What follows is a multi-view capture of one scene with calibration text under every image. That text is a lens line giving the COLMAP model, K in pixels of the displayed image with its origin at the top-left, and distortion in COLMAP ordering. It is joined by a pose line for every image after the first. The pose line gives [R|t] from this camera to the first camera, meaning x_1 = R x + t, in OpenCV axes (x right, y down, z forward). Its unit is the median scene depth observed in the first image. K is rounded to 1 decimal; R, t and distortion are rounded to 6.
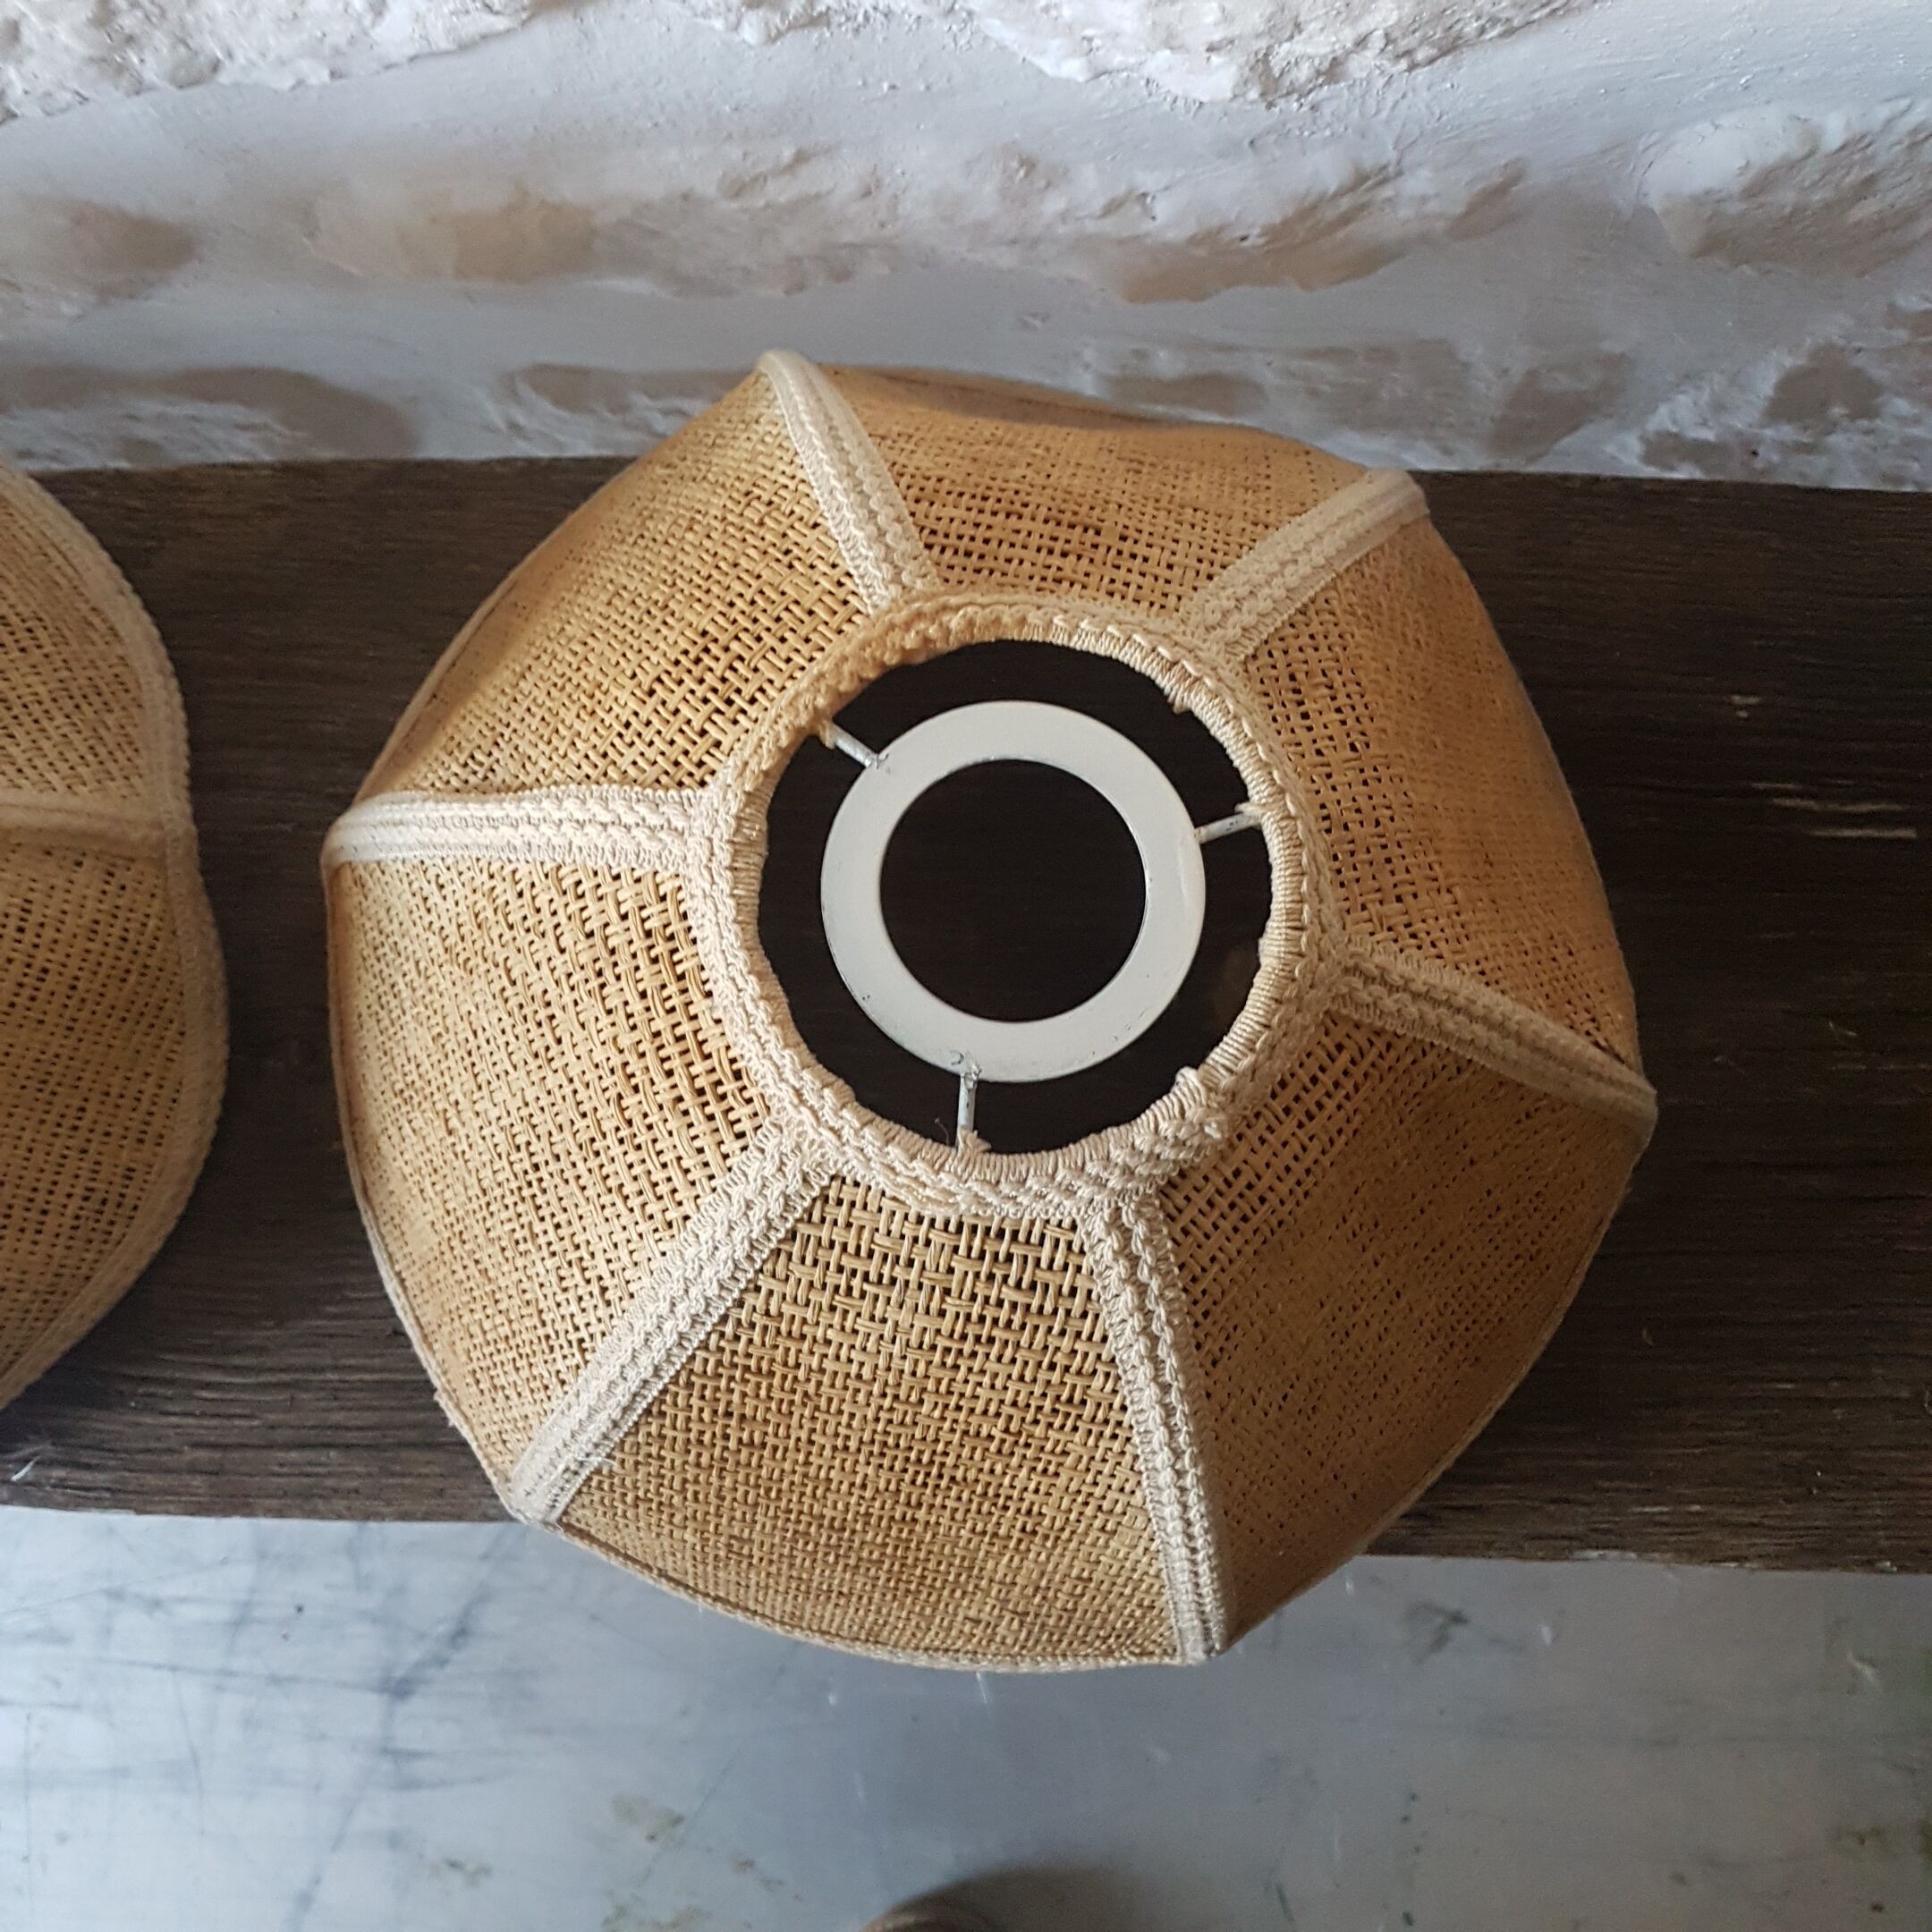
lens RADIAL K [[2034.8, 0, 960.1], [0, 2034.8, 923.6], [0, 0, 1]] dist [0.008118, -0.028587]
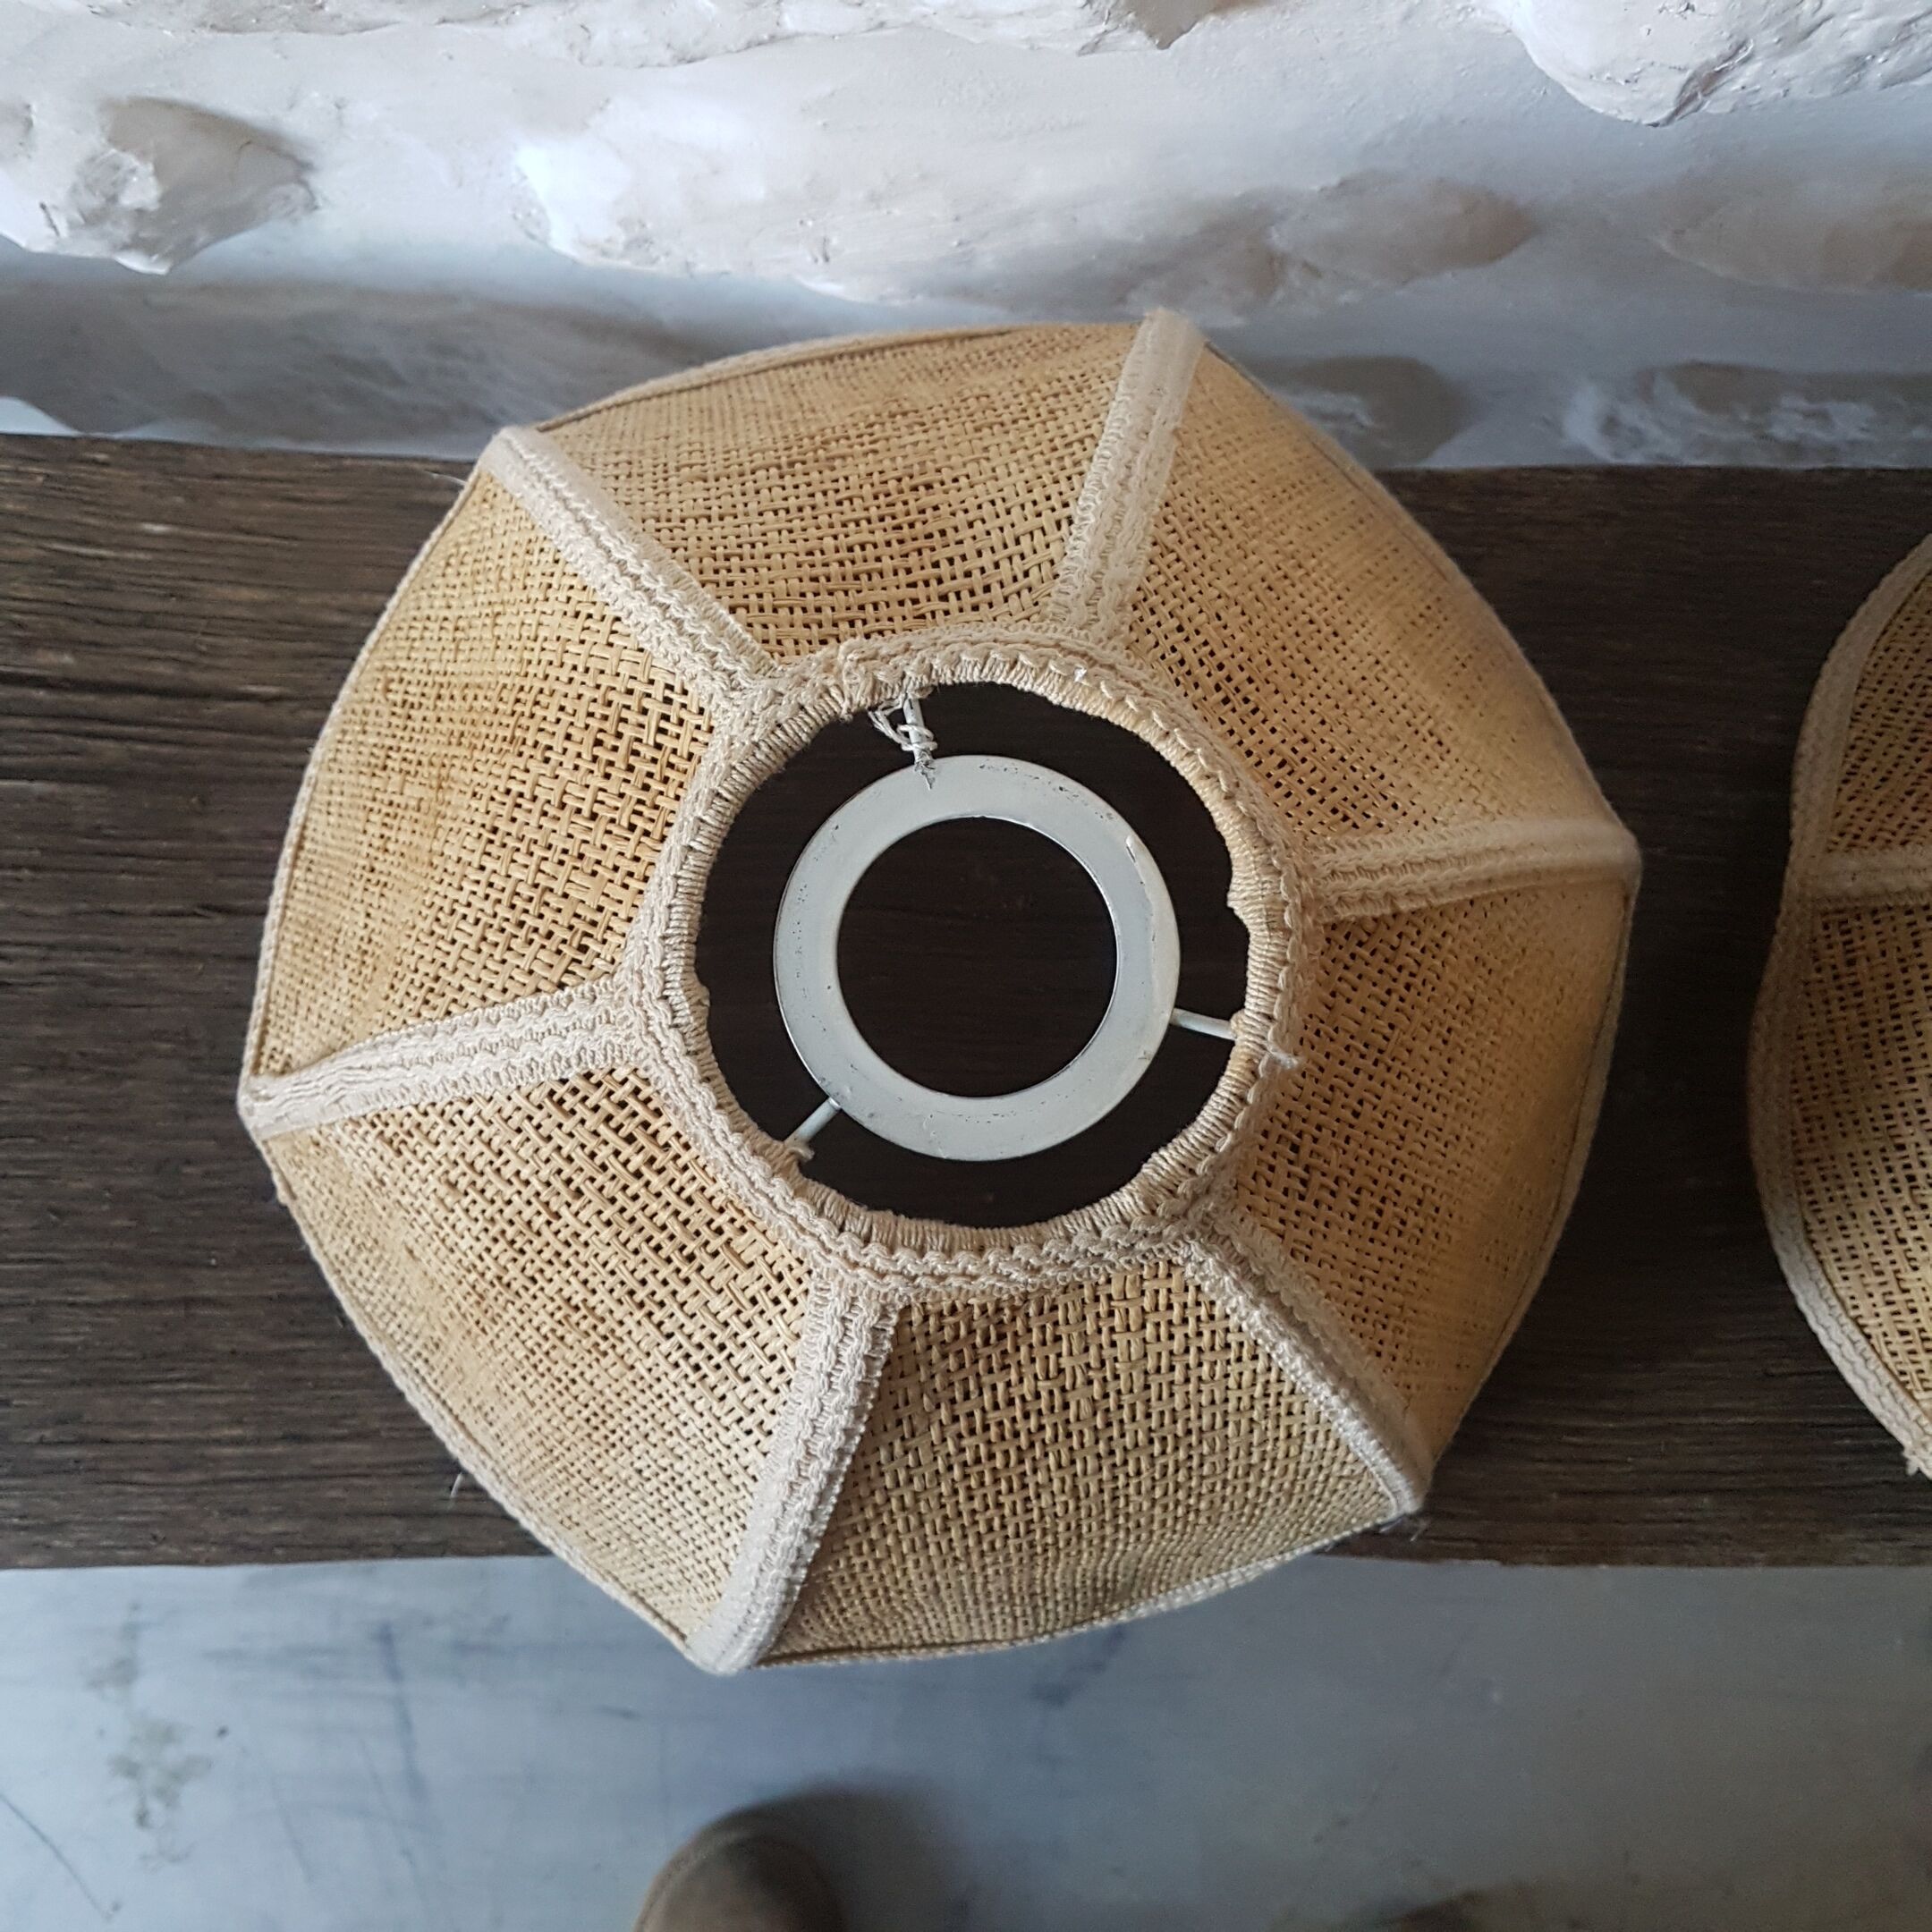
lens RADIAL K [[2038.8, 0, 923.6], [0, 2038.8, 964.4], [0, 0, 1]] dist [0.005220, -0.021499]
pose [[0.997869, -0.001377, 0.065242, -0.825874], [-0.000250, 0.999689, 0.024921, -0.022459], [-0.065256, -0.024884, 0.997558, 0.067254]]
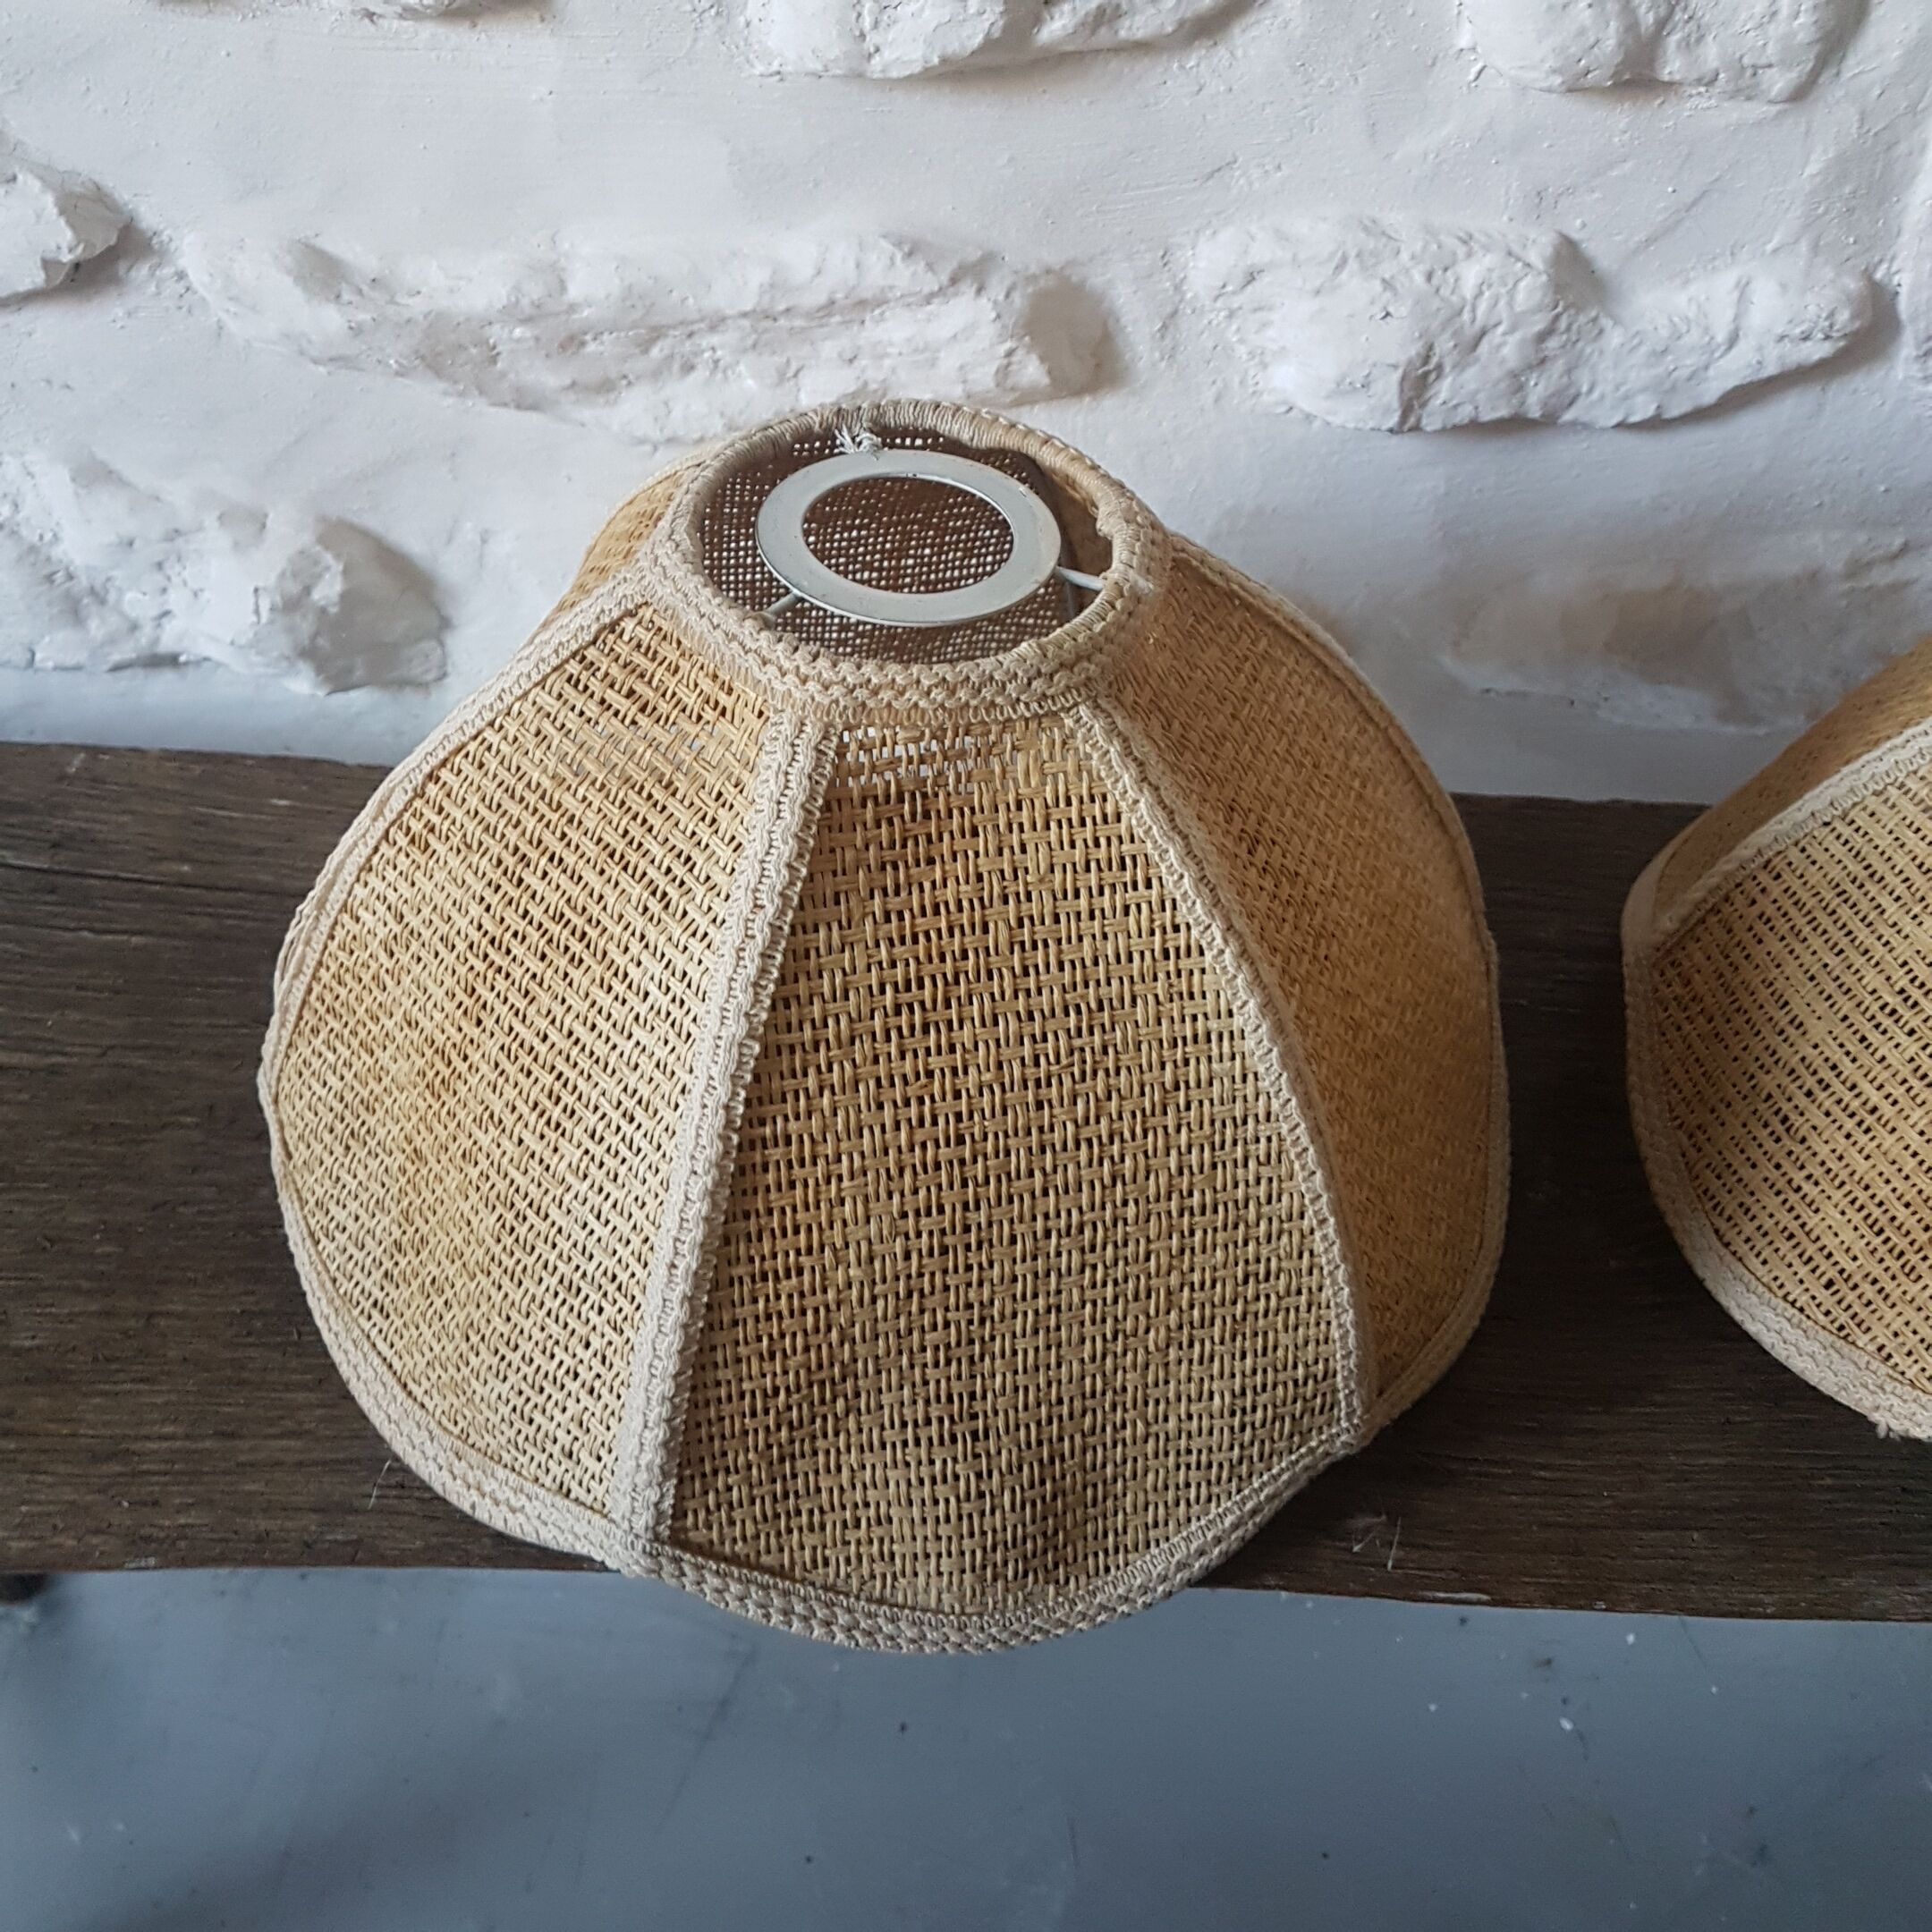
lens RADIAL K [[2048.3, 0, 933.0], [0, 2048.3, 951.9], [0, 0, 1]] dist [0.013953, -0.037332]
pose [[0.997788, 0.048916, 0.045008, -0.784286], [-0.009494, 0.775032, -0.631851, 0.712959], [-0.065790, 0.630026, 0.773782, 0.156564]]
